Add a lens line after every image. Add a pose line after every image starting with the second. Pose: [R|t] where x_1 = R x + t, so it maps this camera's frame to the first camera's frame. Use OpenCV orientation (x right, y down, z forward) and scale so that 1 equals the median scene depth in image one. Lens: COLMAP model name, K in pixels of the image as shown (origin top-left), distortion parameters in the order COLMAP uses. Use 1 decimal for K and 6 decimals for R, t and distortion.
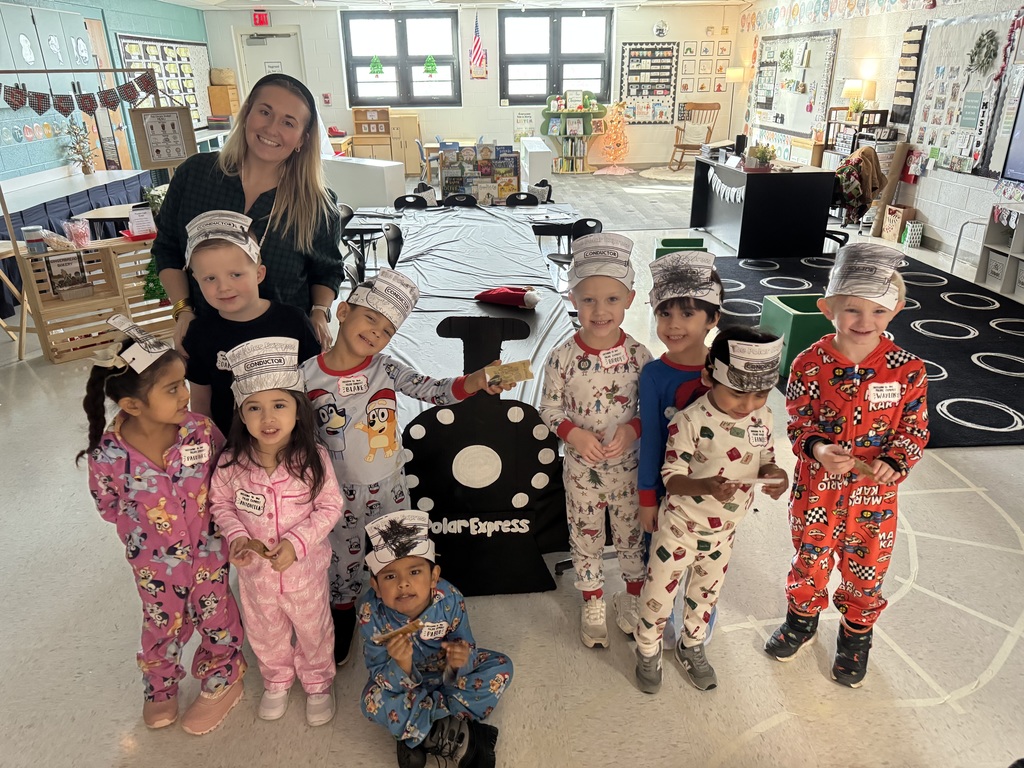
lens RADIAL K [[716.8, 0, 512.0], [0, 716.8, 384.0], [0, 0, 1]] dist [0.040715, -0.053538]
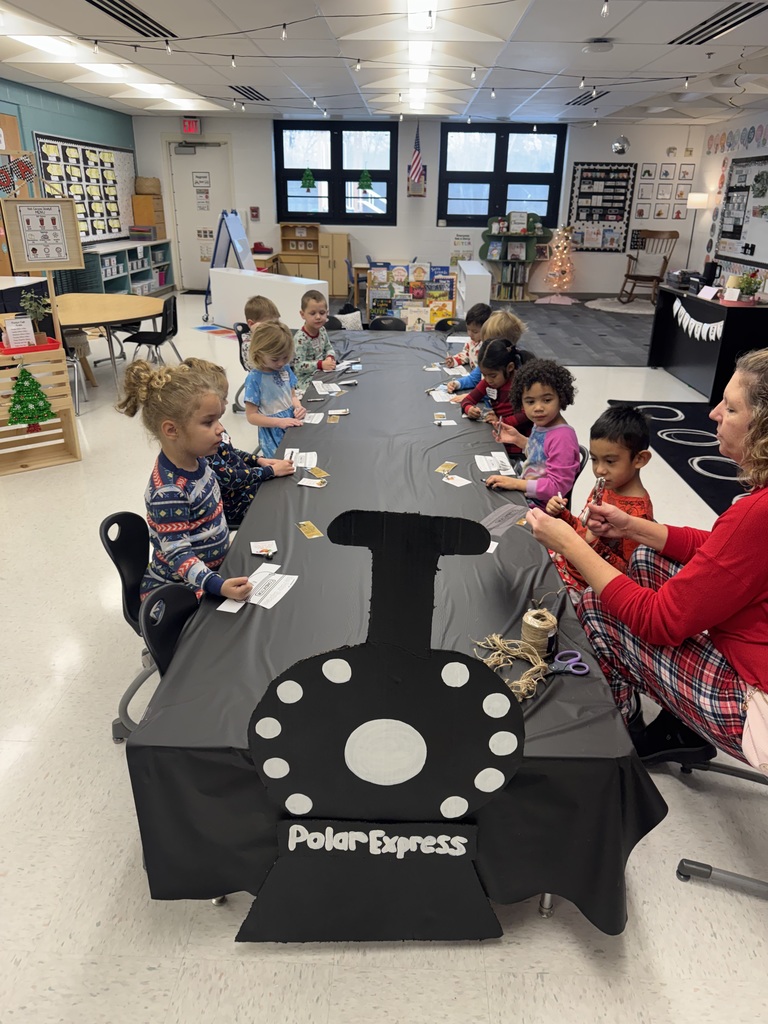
lens RADIAL K [[716.8, 0, 388.2], [0, 716.8, 500.3], [0, 0, 1]] dist [0.040715, -0.053538]
pose [[0.996622, 0.057071, -0.059062, -0.004450], [-0.057919, 0.998240, -0.012743, -0.017101], [0.058231, 0.016121, 0.998173, 0.073837]]
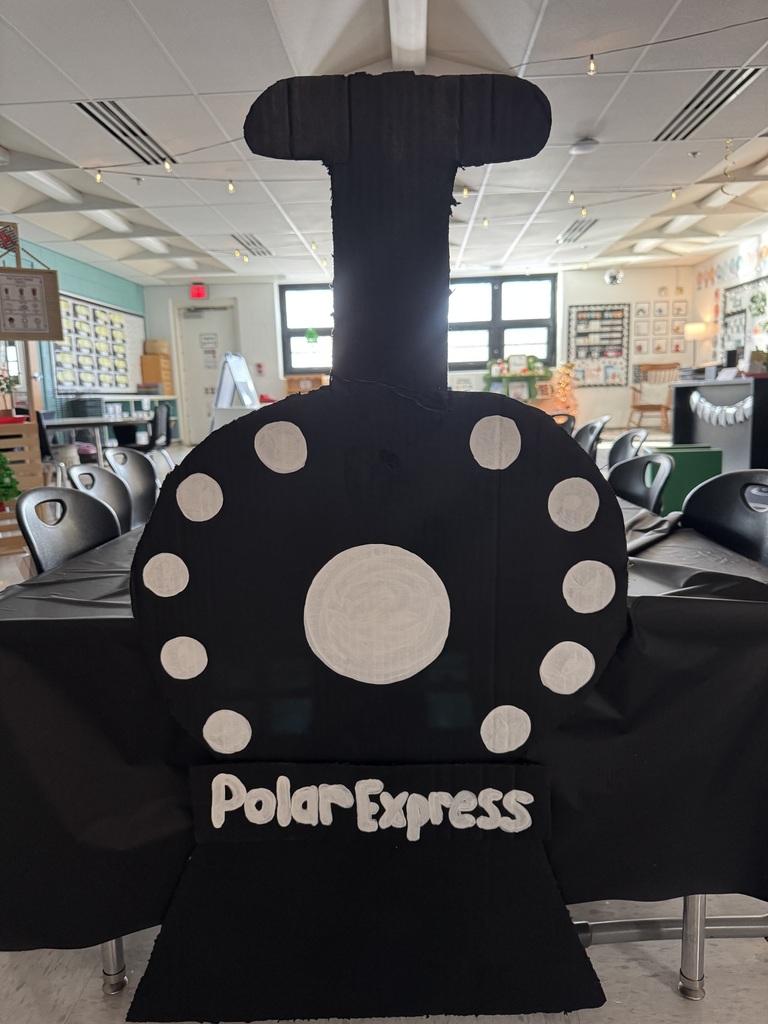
lens RADIAL K [[723.4, 0, 384.0], [0, 723.4, 512.0], [0, 0, 1]] dist [0.054869, -0.107824]
pose [[0.996010, 0.000183, -0.089237, -0.002851], [-0.022067, 0.969446, -0.244312, 0.028746], [0.086466, 0.245307, 0.965582, 0.123488]]
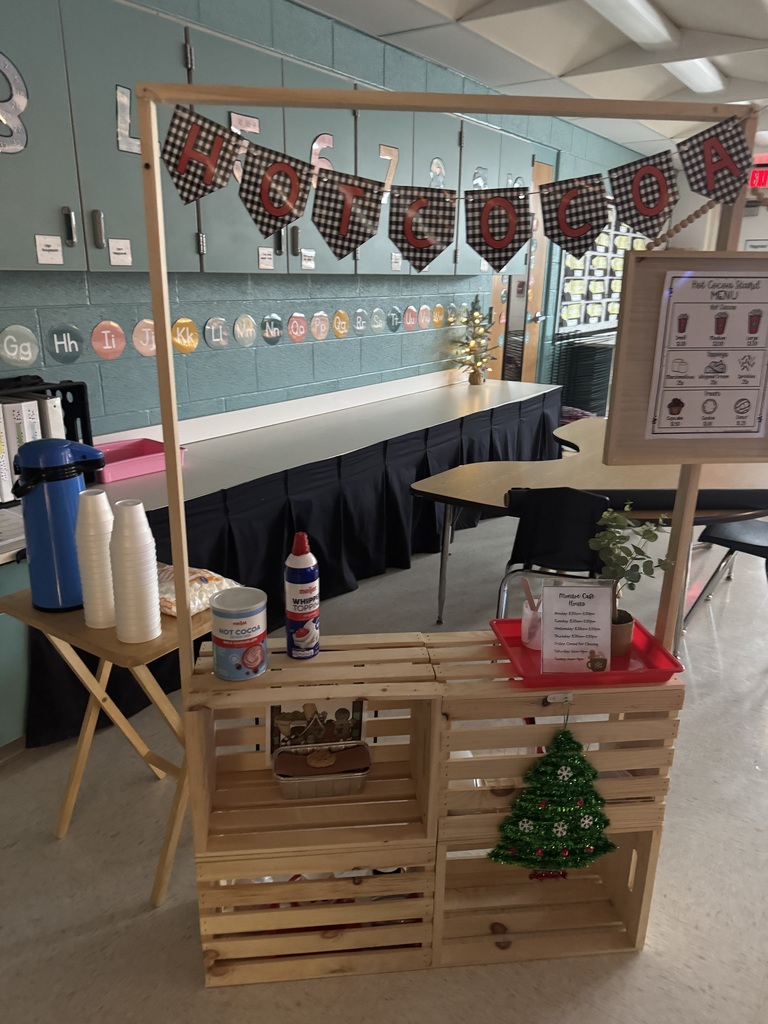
lens RADIAL K [[718.1, 0, 385.7], [0, 718.1, 502.6], [0, 0, 1]] dist [0.150899, -0.298606]
pose [[0.790088, 0.209841, -0.575958, -0.162785], [-0.268774, 0.963038, -0.017832, -0.099876], [0.550927, 0.168891, 0.817285, 0.284184]]
